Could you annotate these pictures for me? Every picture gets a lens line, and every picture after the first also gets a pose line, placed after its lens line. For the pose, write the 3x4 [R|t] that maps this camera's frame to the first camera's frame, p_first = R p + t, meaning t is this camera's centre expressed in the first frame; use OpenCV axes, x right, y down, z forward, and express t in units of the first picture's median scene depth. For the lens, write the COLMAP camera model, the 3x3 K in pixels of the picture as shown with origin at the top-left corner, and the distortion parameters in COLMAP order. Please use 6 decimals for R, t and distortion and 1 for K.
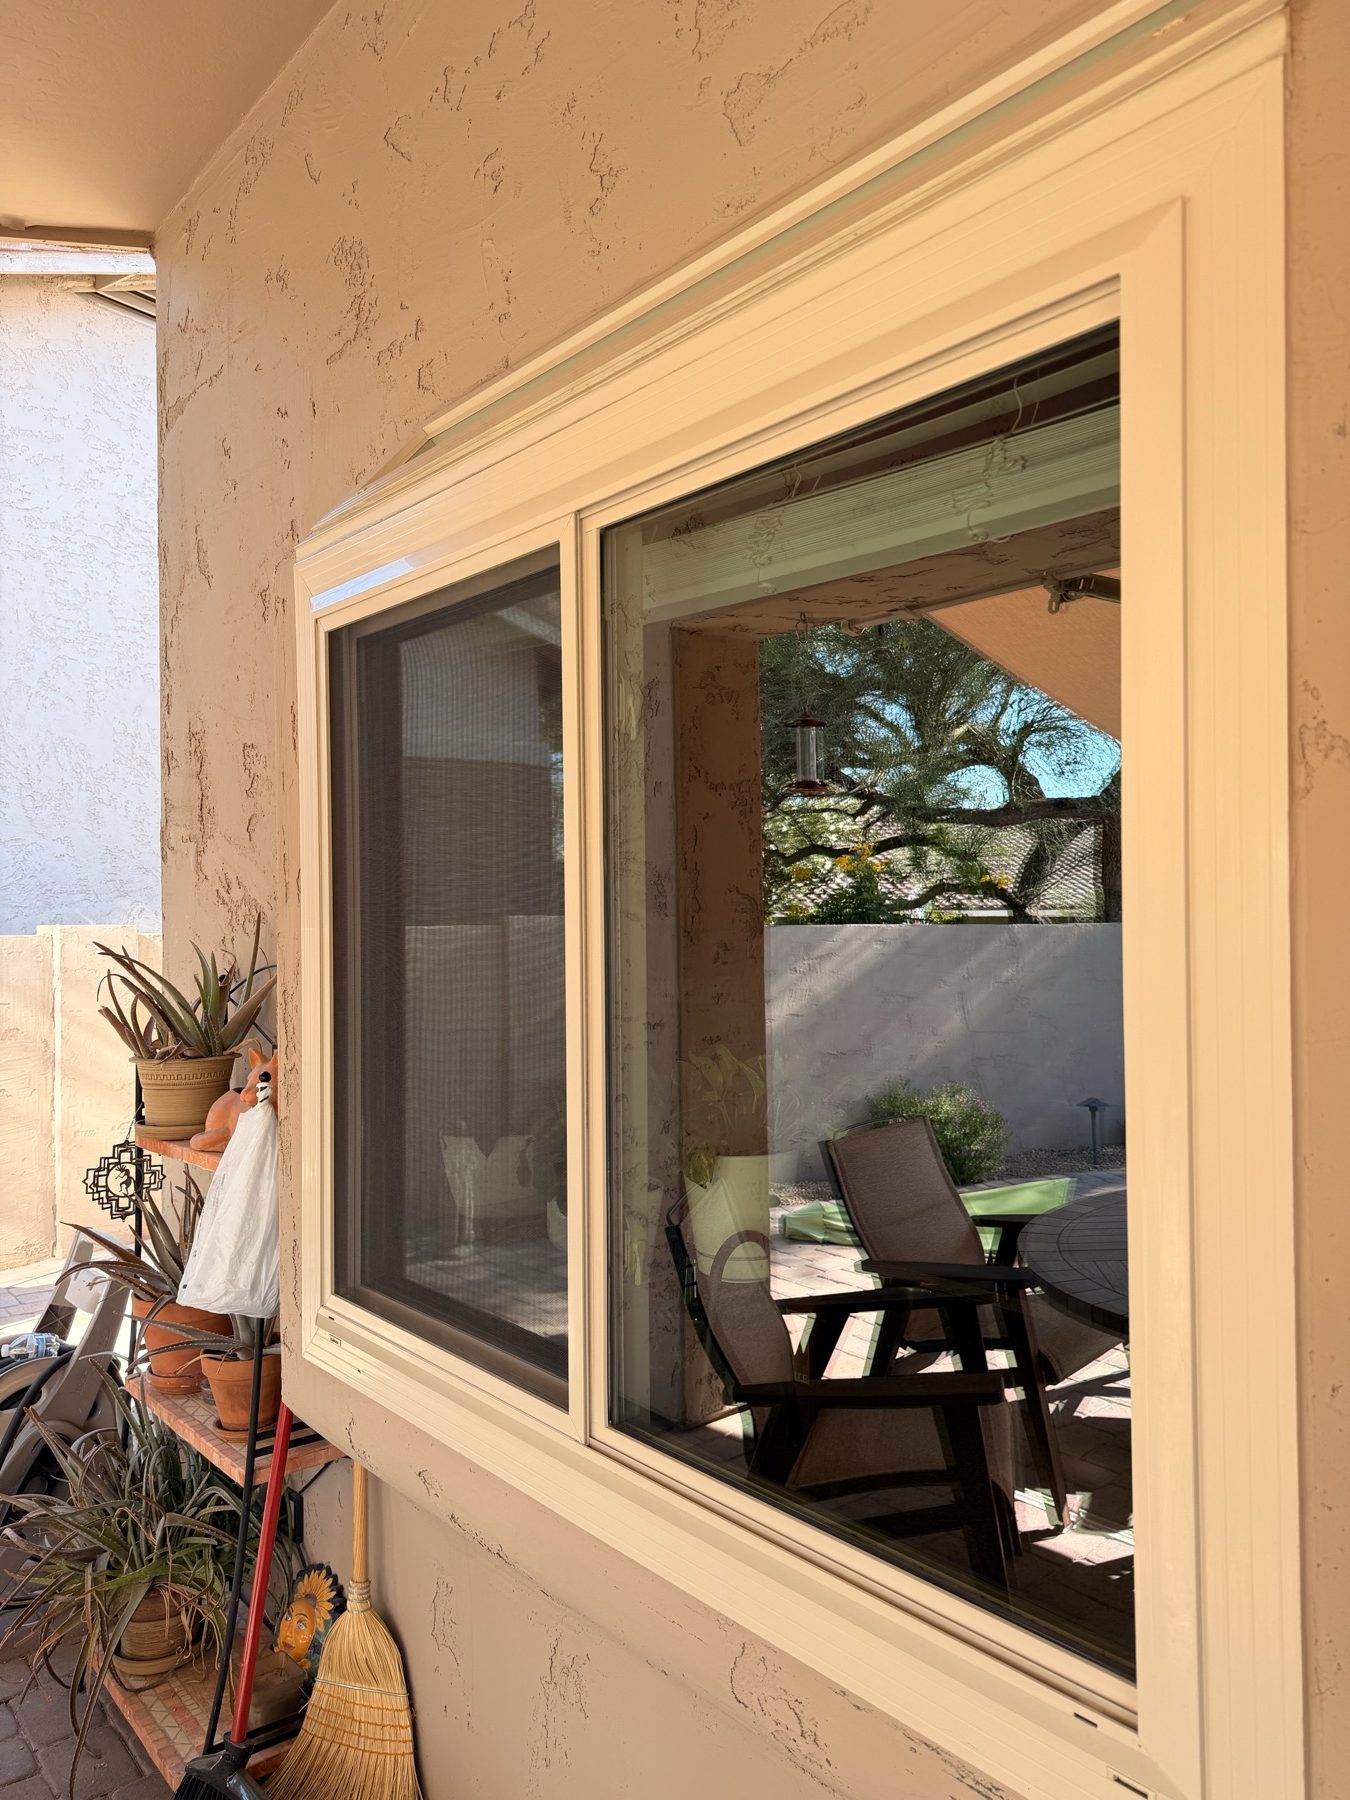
lens RADIAL K [[1271.3, 0, 671.5], [0, 1271.3, 905.2], [0, 0, 1]] dist [0.005339, -0.011862]
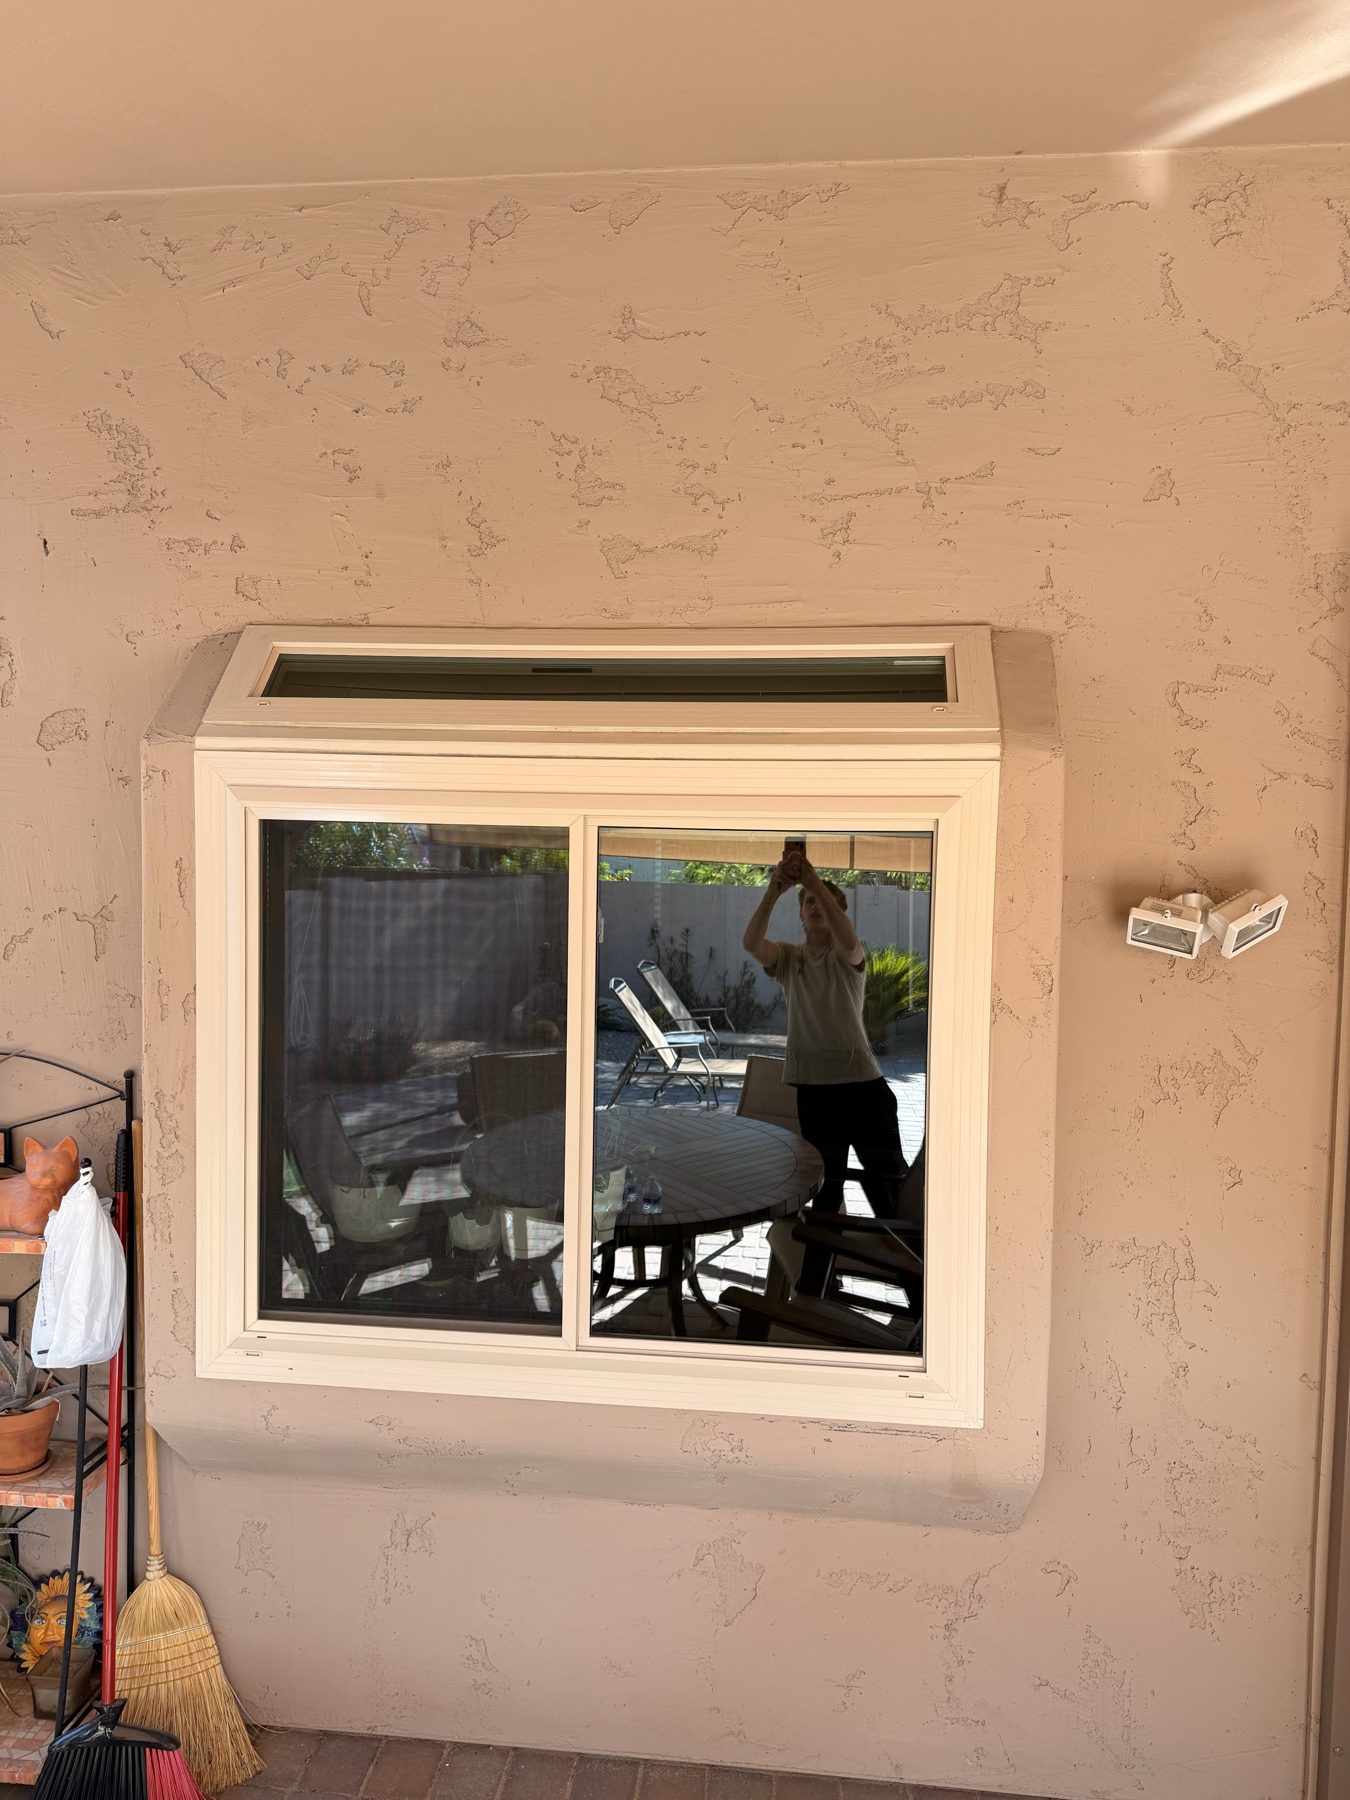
lens RADIAL K [[1271.3, 0, 671.5], [0, 1271.3, 905.2], [0, 0, 1]] dist [0.005339, -0.011862]
pose [[0.721676, -0.009972, 0.692159, -0.851919], [-0.032340, 0.998319, 0.048101, -0.199967], [-0.691475, -0.057098, 0.720140, -0.227365]]
